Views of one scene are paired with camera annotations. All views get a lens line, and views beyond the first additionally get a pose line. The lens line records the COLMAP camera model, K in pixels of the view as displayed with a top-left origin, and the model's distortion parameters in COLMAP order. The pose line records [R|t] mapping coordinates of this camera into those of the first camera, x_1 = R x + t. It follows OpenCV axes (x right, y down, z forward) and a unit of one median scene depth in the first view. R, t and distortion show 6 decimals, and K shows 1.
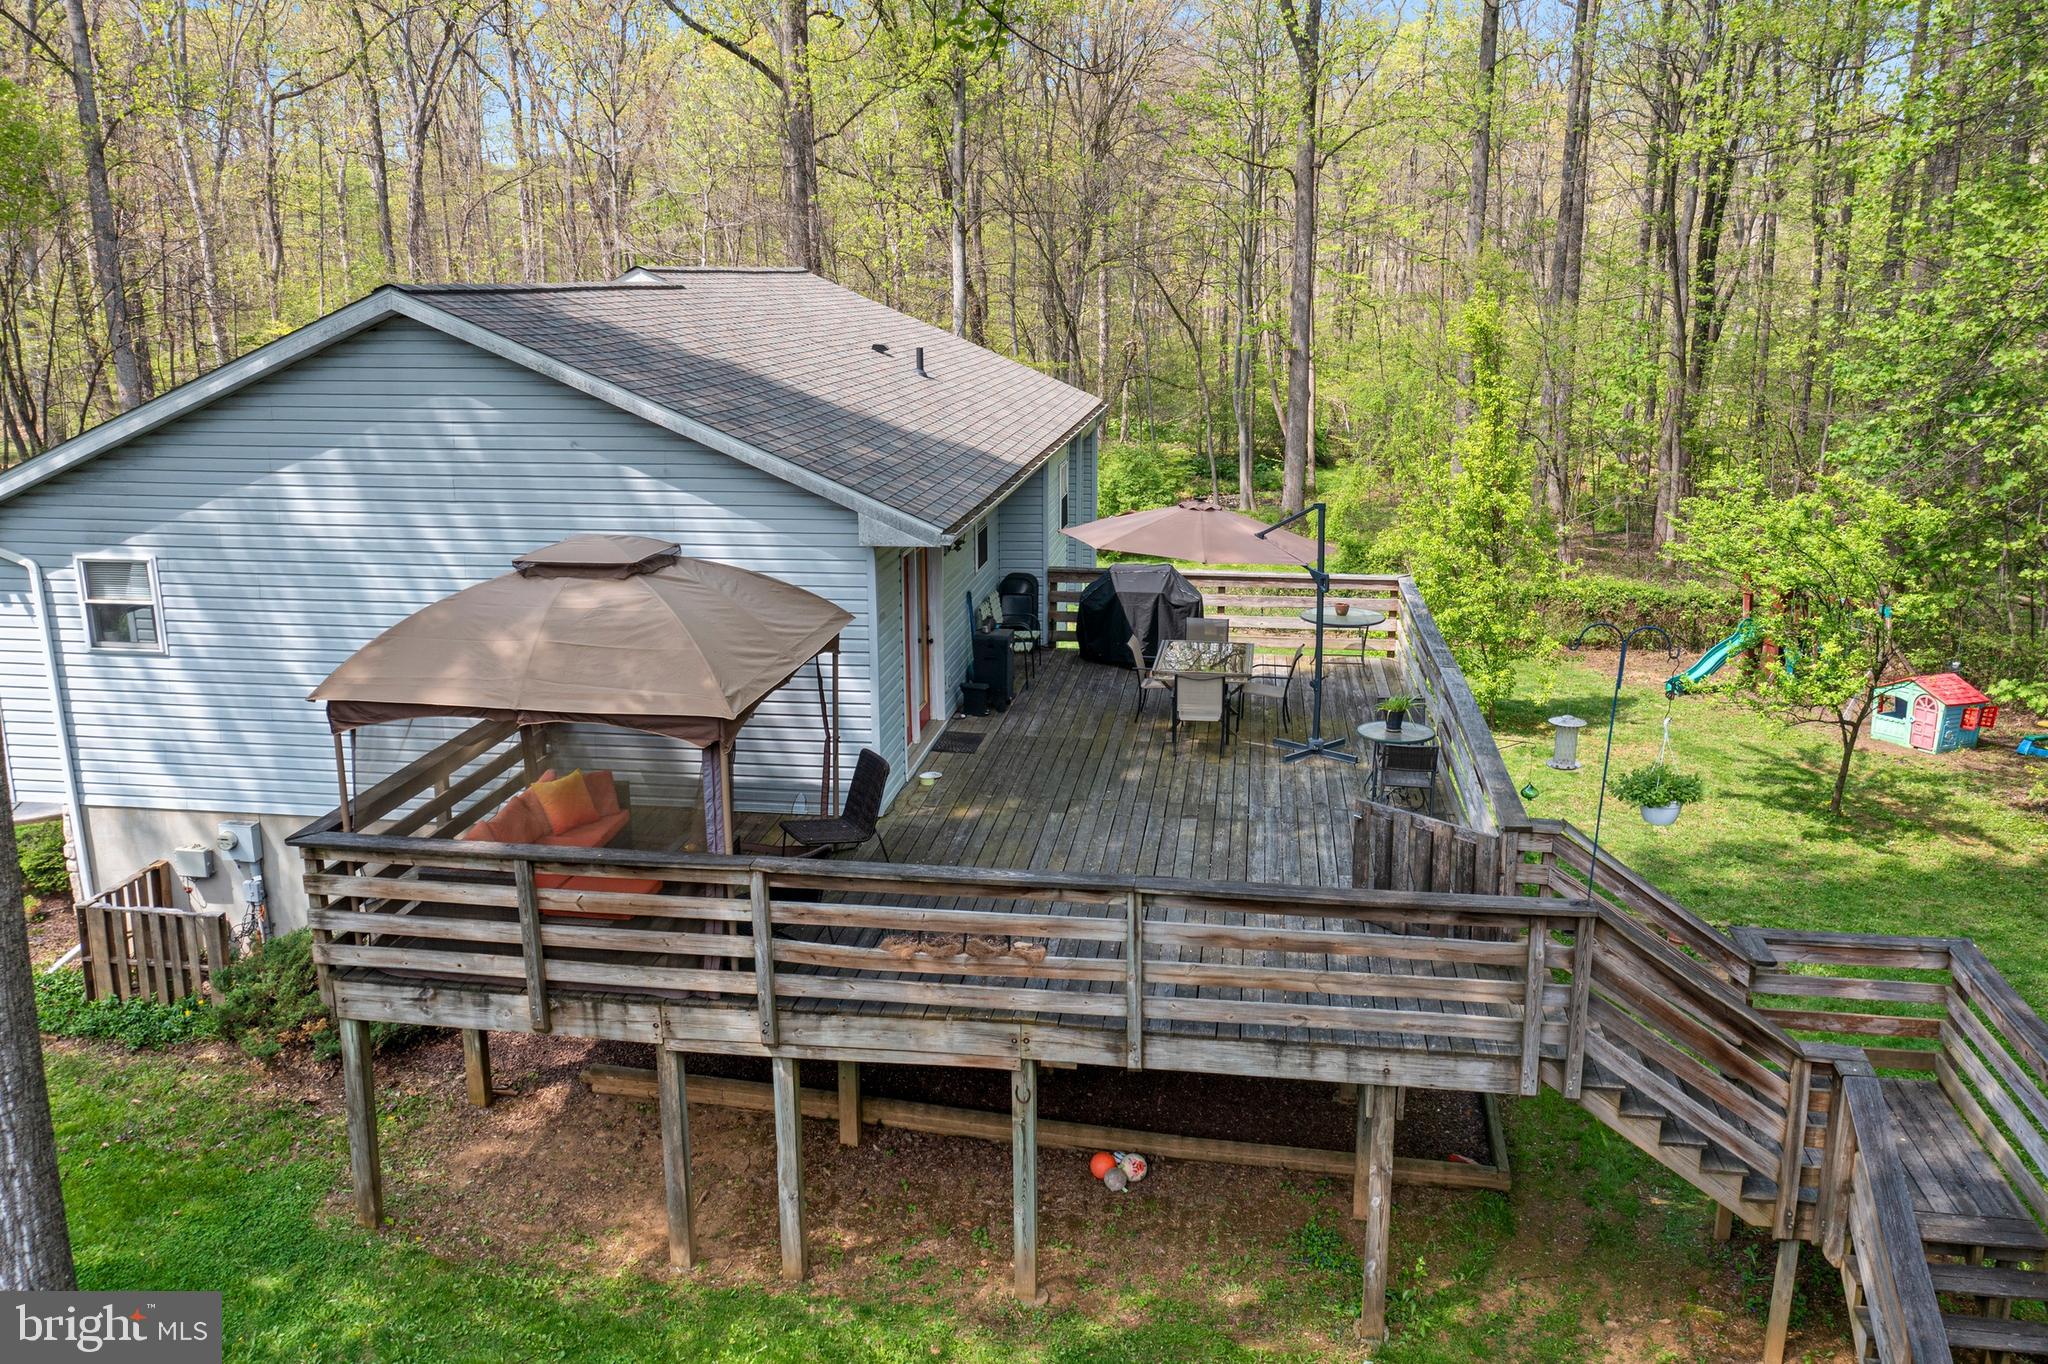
lens RADIAL K [[1622.5, 0, 1024.8], [0, 1622.5, 678.6], [0, 0, 1]] dist [-0.013766, 0.009990]
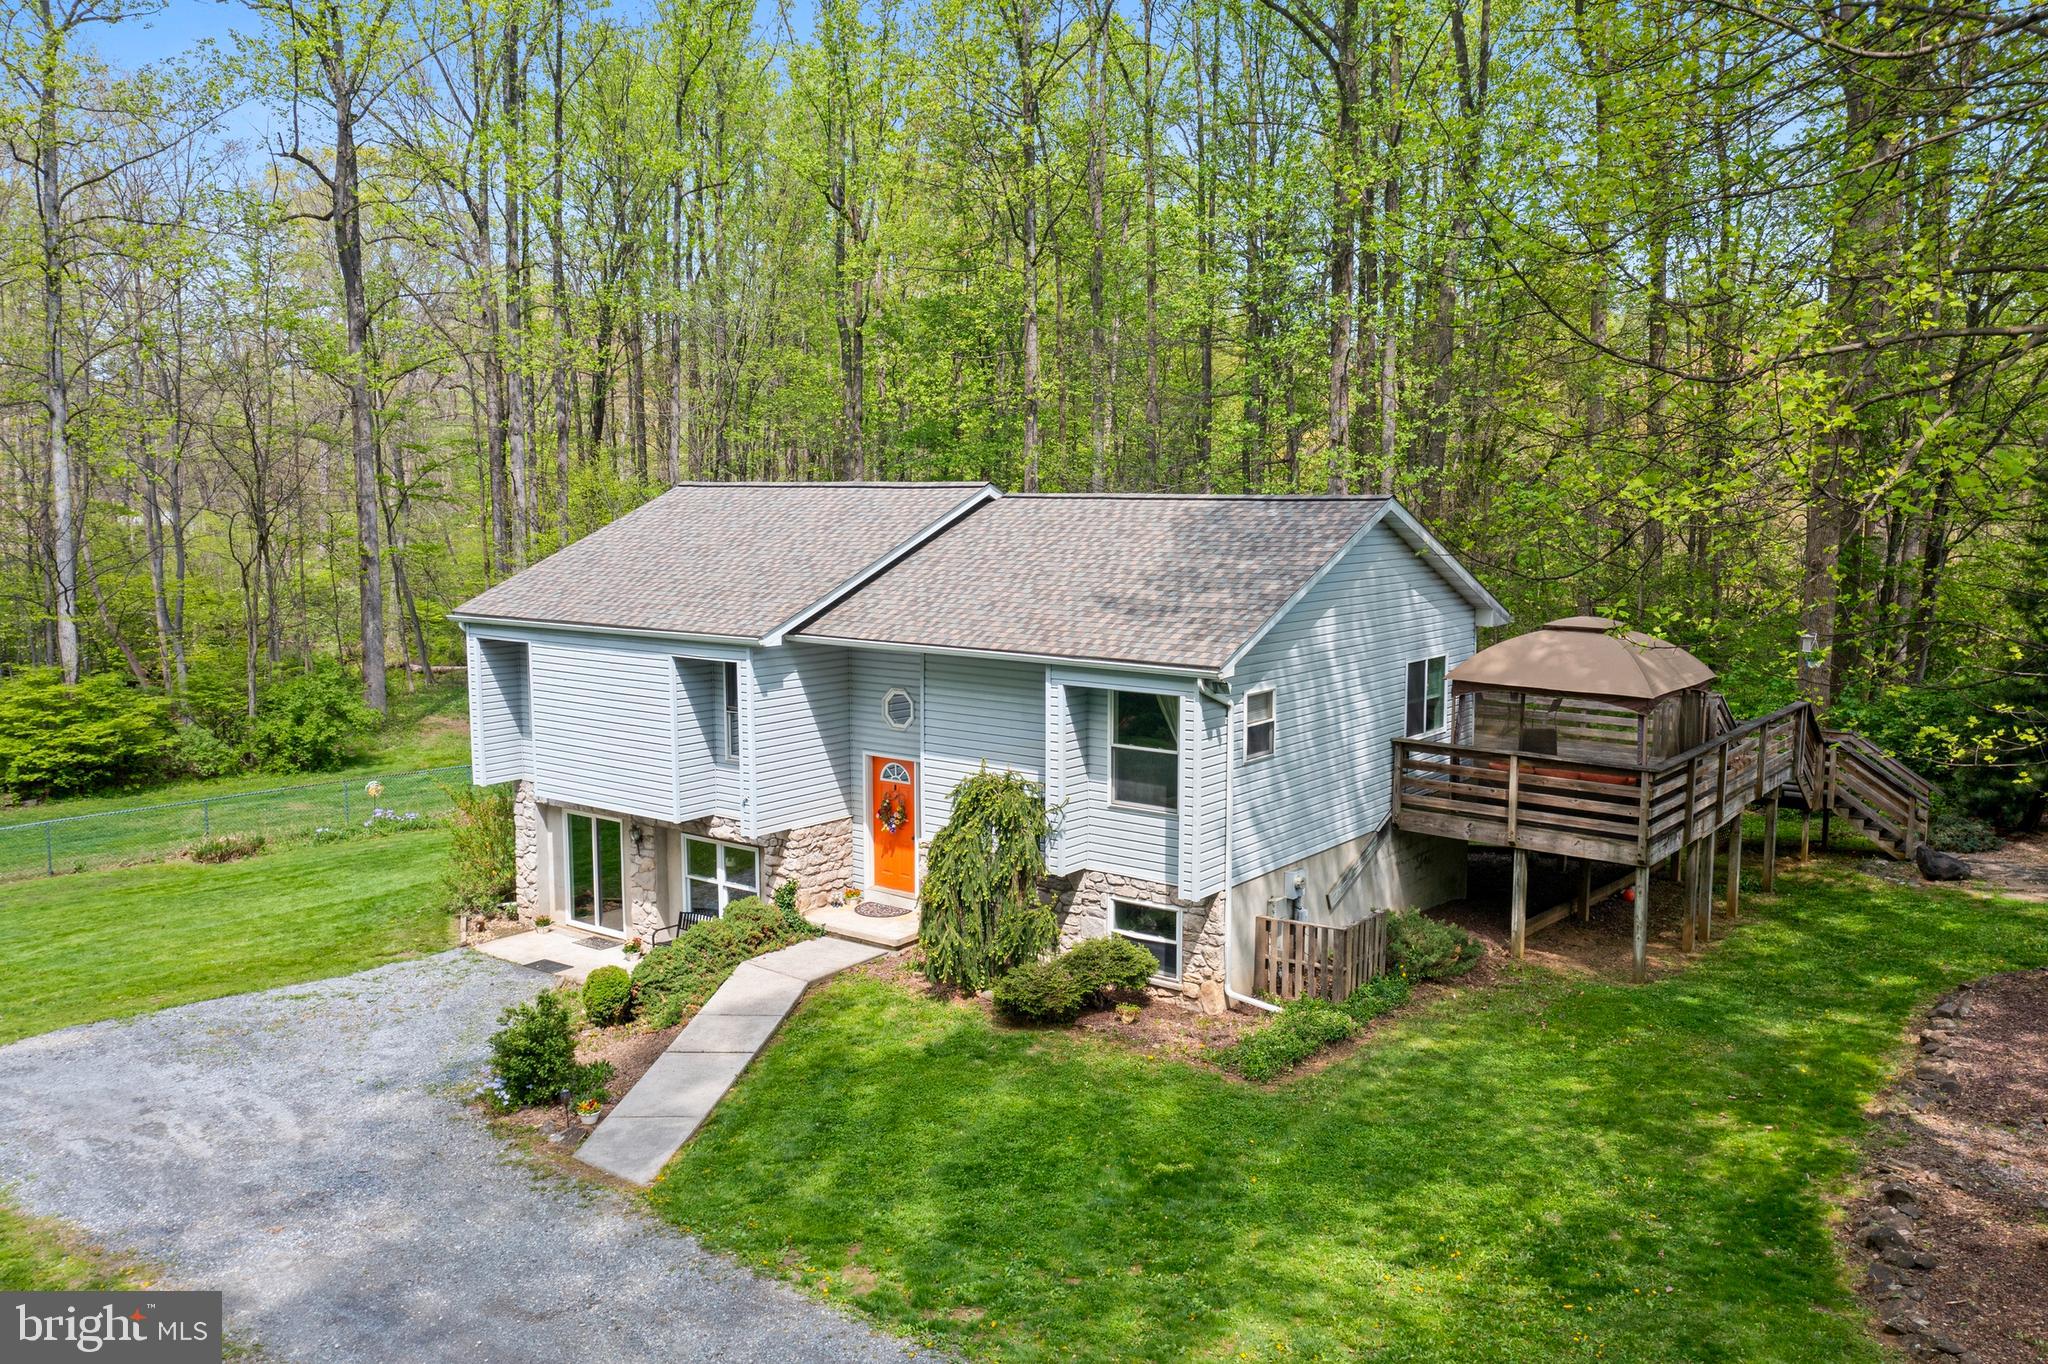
lens RADIAL K [[1622.5, 0, 1021.9], [0, 1622.5, 684.5], [0, 0, 1]] dist [-0.013766, 0.009990]
pose [[0.493975, -0.107320, 0.862828, -2.629118], [0.209255, 0.977859, 0.001828, -0.176259], [-0.843920, 0.179648, 0.505495, 0.660355]]
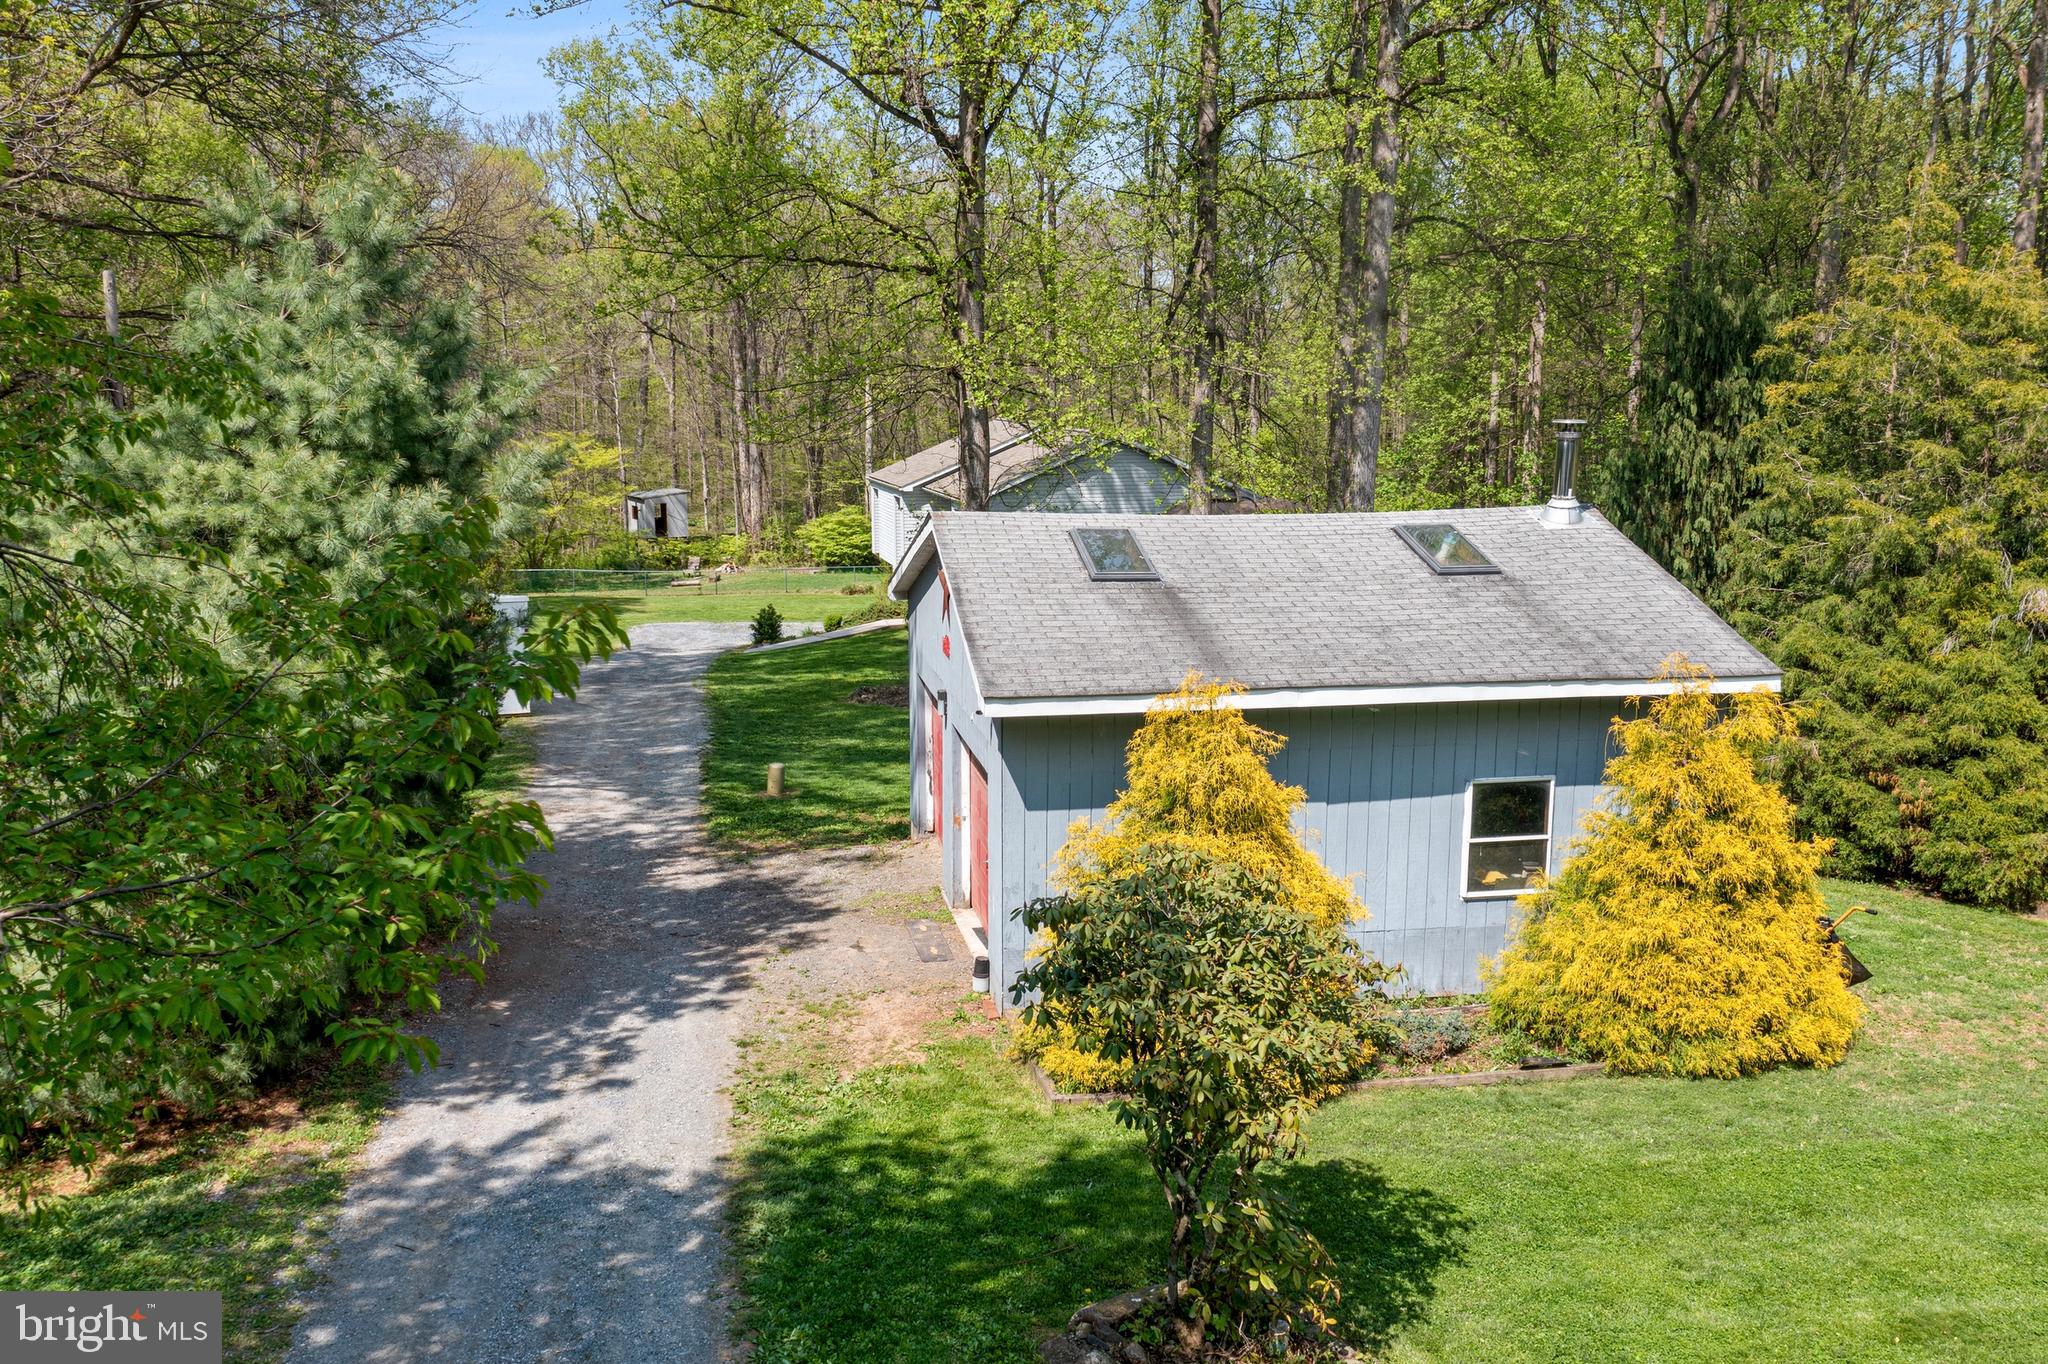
lens RADIAL K [[1622.5, 0, 1019.8], [0, 1622.5, 681.4], [0, 0, 1]] dist [-0.013766, 0.009990]
pose [[0.929774, -0.069278, 0.361553, -2.509431], [0.092522, 0.994584, -0.047357, 0.597121], [-0.356314, 0.077483, 0.931148, -2.915969]]
